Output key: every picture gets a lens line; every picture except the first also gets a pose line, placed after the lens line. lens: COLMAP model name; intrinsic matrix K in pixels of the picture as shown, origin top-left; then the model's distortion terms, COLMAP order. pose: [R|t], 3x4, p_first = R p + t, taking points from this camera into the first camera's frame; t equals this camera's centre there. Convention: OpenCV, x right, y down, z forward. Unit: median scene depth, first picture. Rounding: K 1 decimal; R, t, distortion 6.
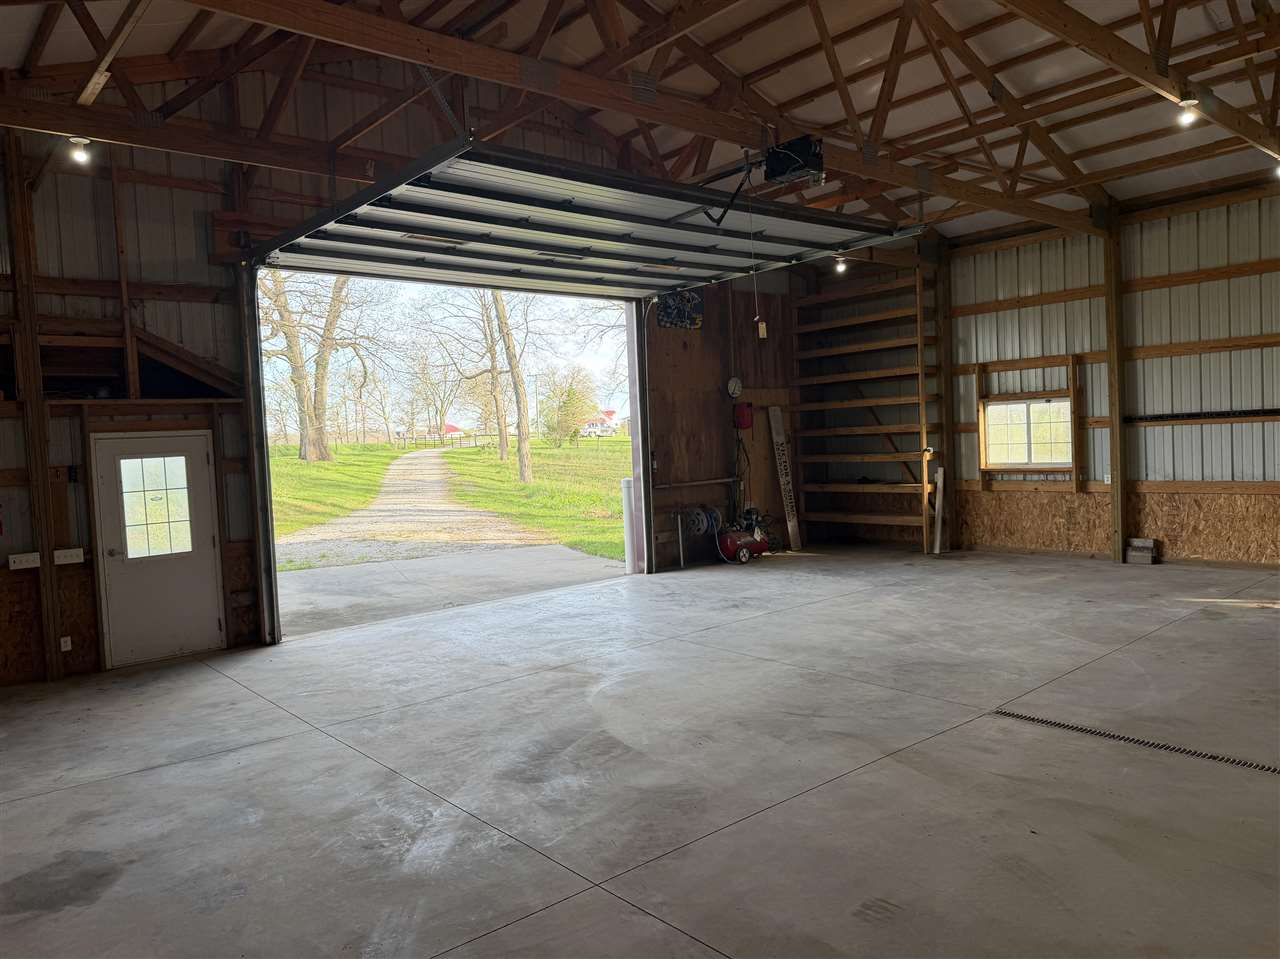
lens RADIAL K [[905.3, 0, 640.0], [0, 905.3, 479.5], [0, 0, 1]] dist [0.001308, -0.008251]
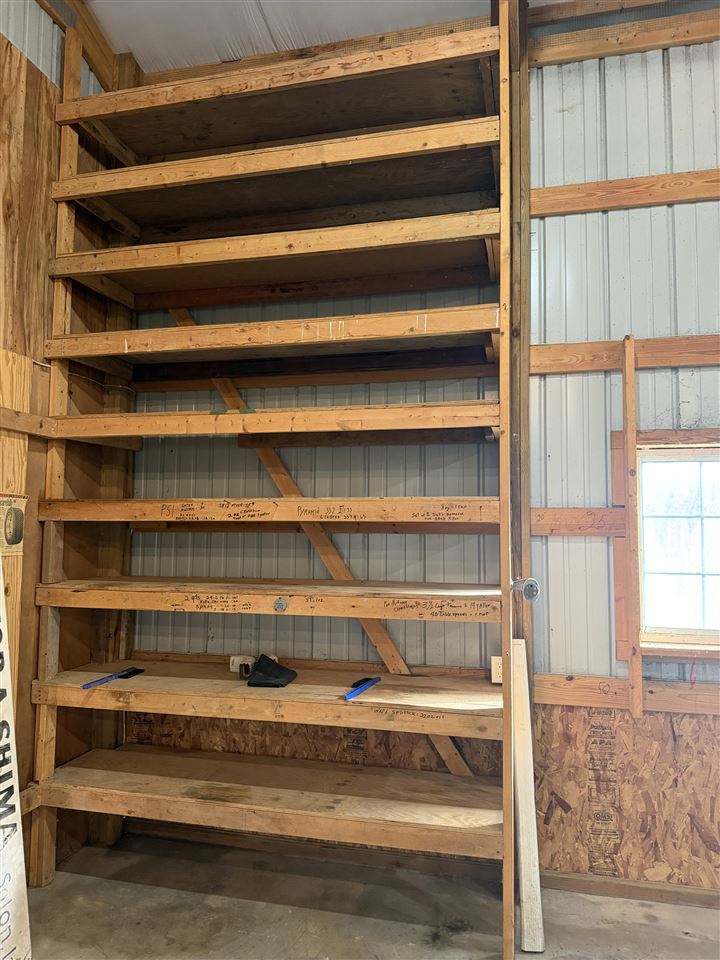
lens RADIAL K [[679.0, 0, 360.0], [0, 679.0, 480.0], [0, 0, 1]] dist [0.001308, -0.008251]
pose [[0.825044, 0.093820, 0.557226, 0.137083], [-0.025503, 0.991298, -0.129144, -0.034897], [-0.564493, 0.092338, 0.820257, 0.777598]]
